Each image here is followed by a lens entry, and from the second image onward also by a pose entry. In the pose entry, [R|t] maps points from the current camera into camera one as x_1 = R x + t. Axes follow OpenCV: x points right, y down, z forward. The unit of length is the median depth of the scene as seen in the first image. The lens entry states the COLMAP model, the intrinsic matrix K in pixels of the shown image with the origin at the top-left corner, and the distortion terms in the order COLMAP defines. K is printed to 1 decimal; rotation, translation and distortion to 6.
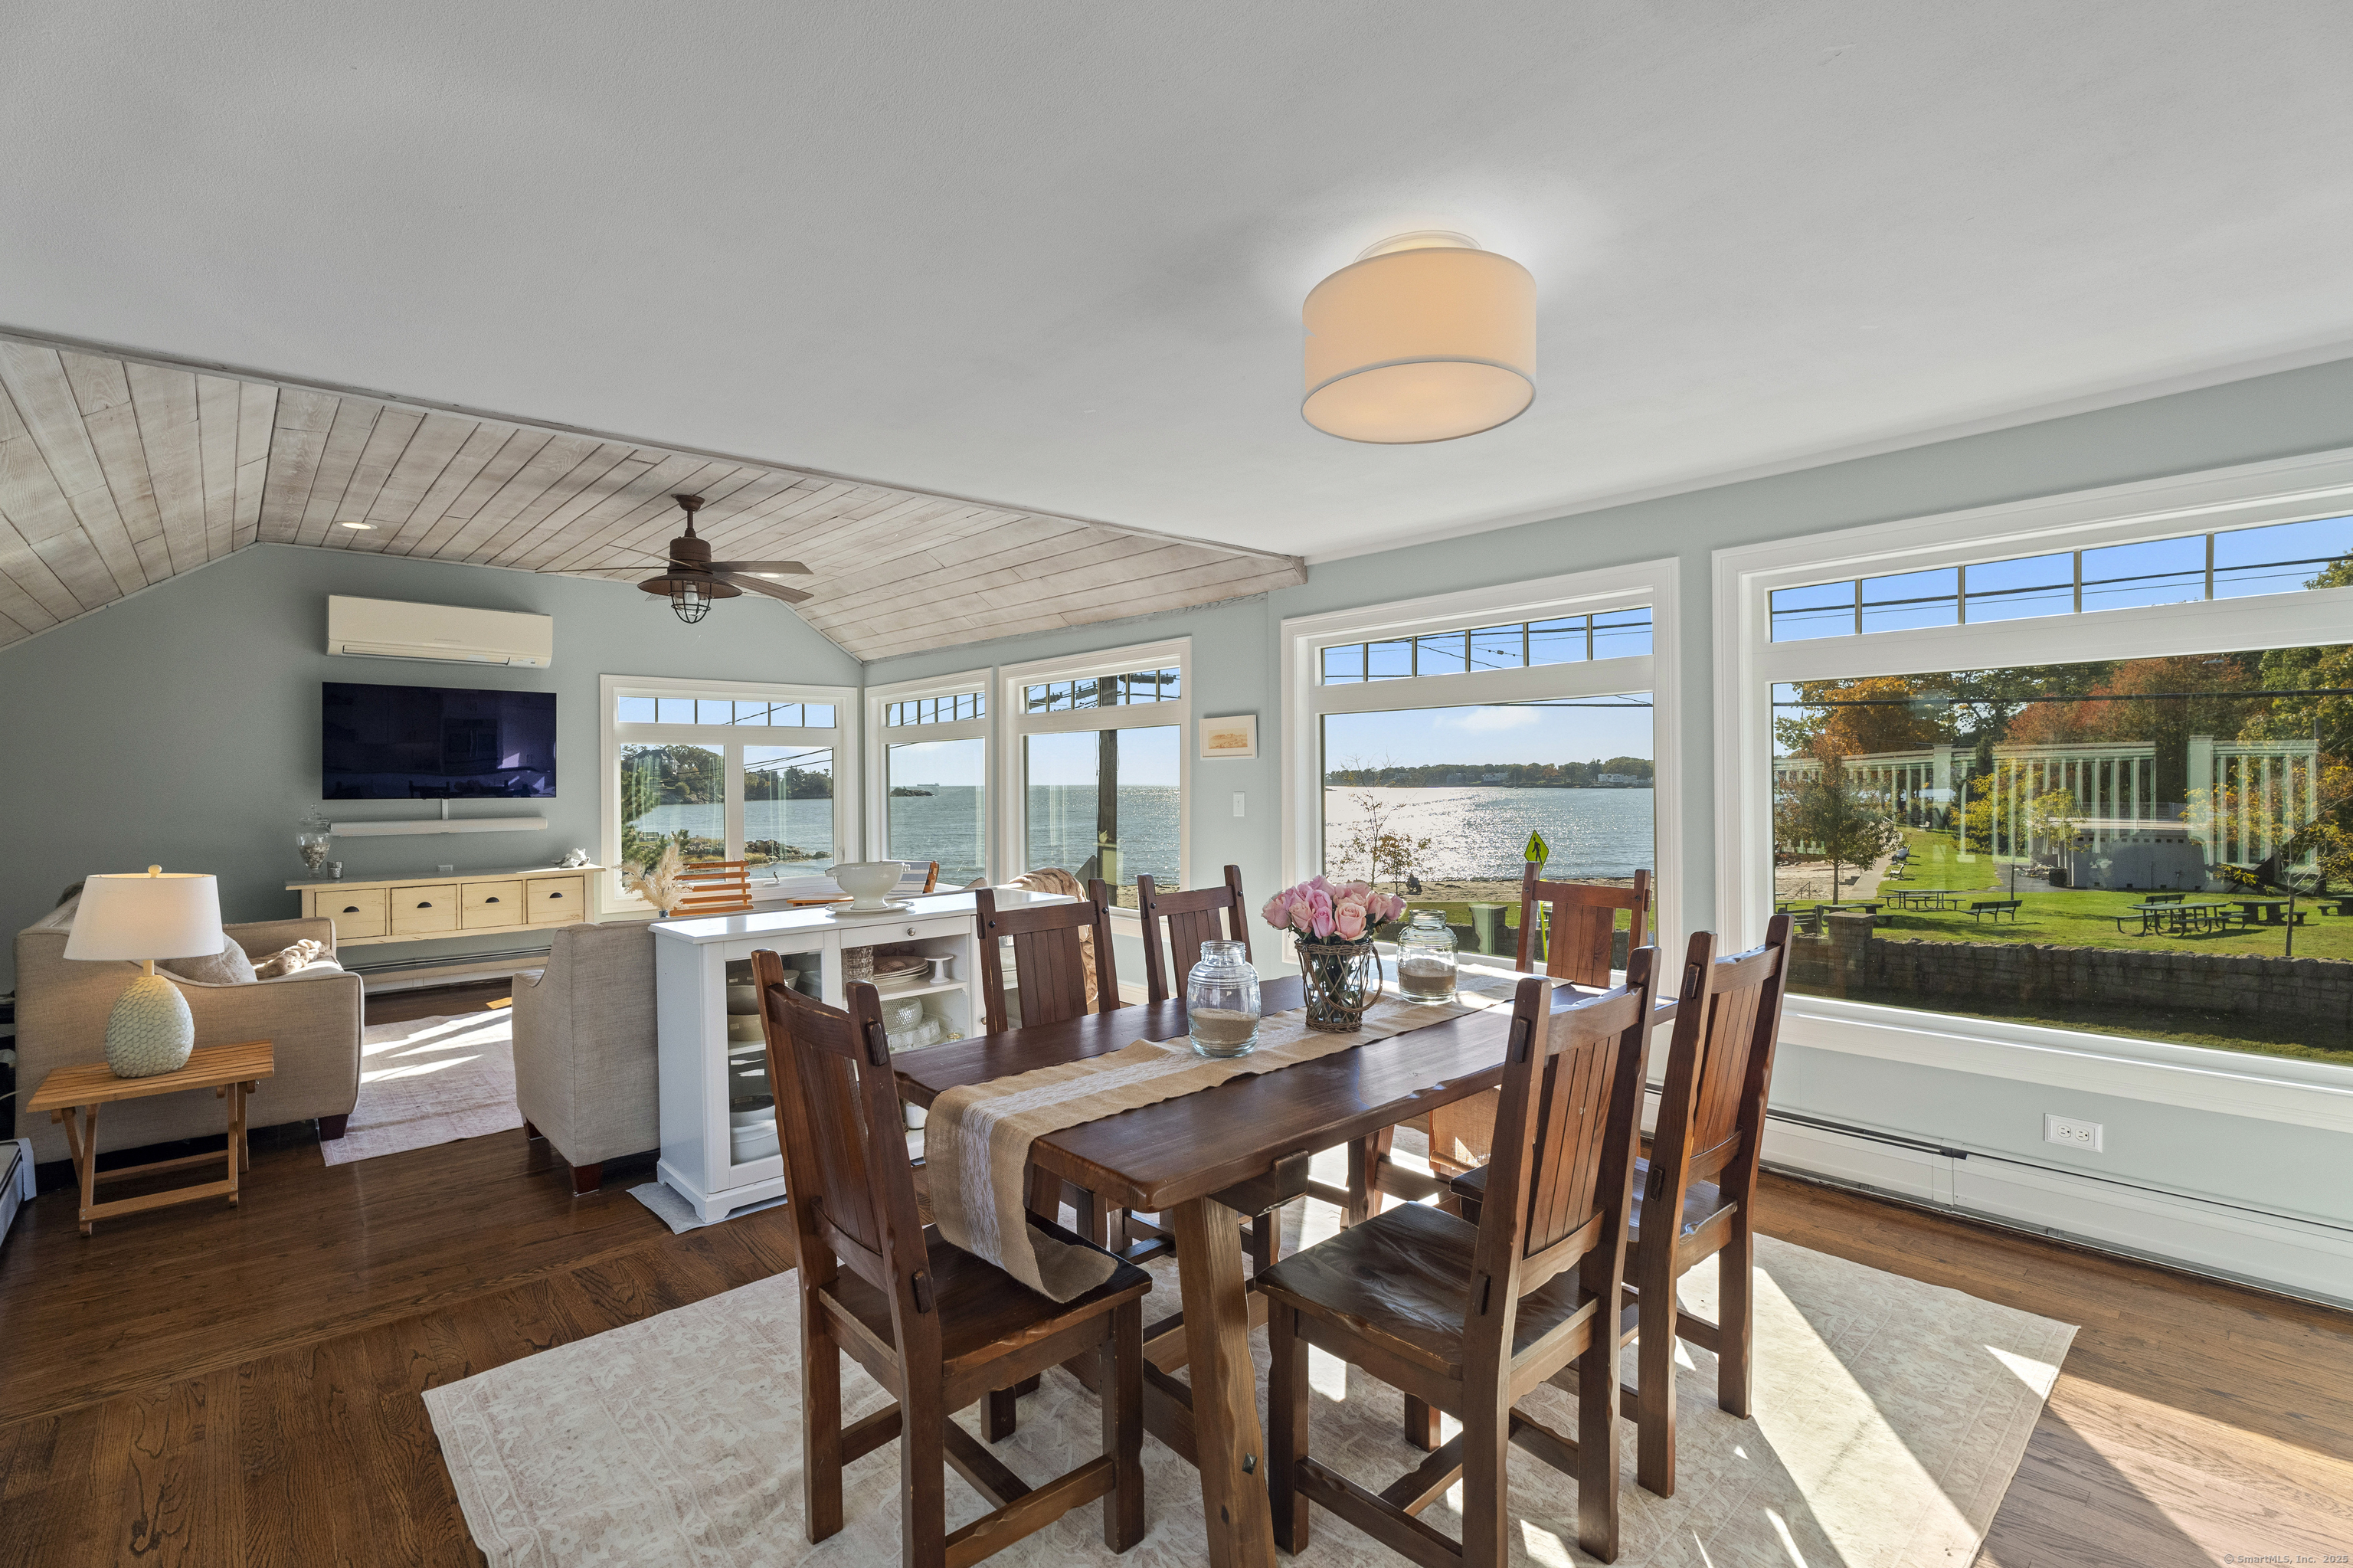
lens RADIAL K [[1074.1, 0, 1173.5], [0, 1074.1, 797.9], [0, 0, 1]] dist [-0.001535, -0.000297]
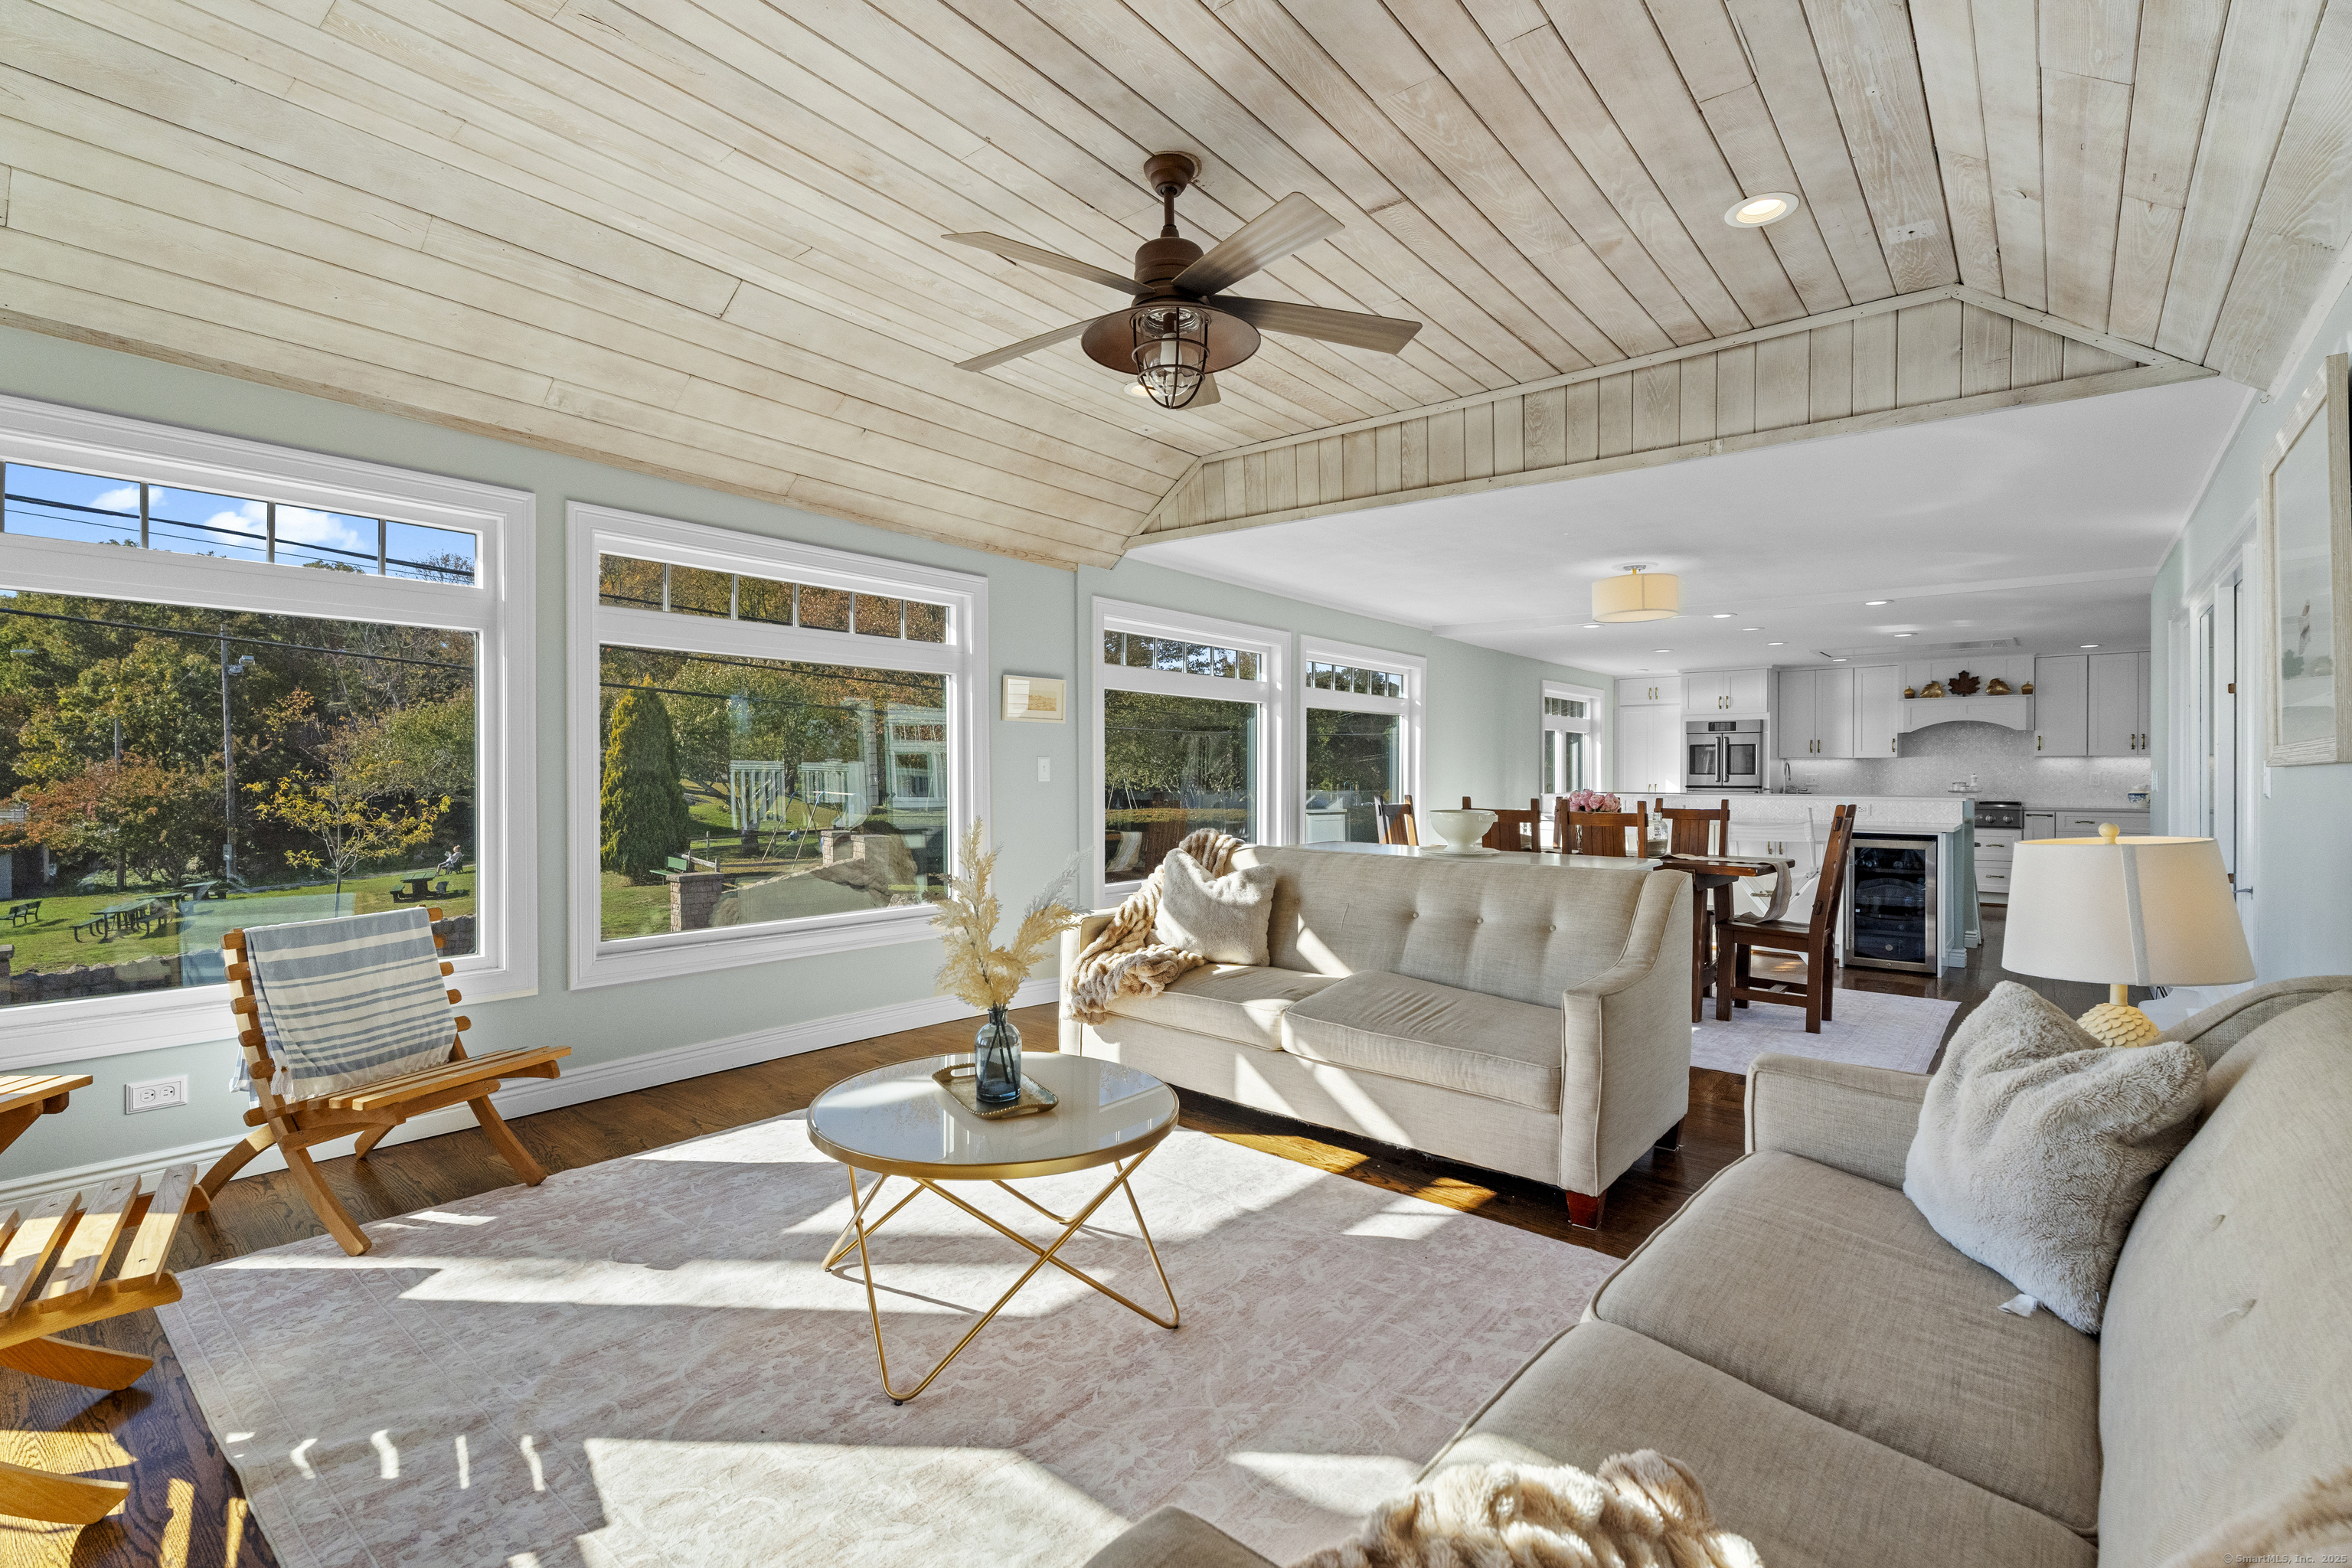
lens RADIAL K [[1073.6, 0, 1176.4], [0, 1073.6, 779.0], [0, 0, 1]] dist [-0.001535, -0.000297]
pose [[-0.149687, -0.027390, 0.988354, -0.914145], [-0.000168, 0.999617, 0.027676, -0.011387], [-0.988733, 0.003977, -0.149634, 1.027244]]
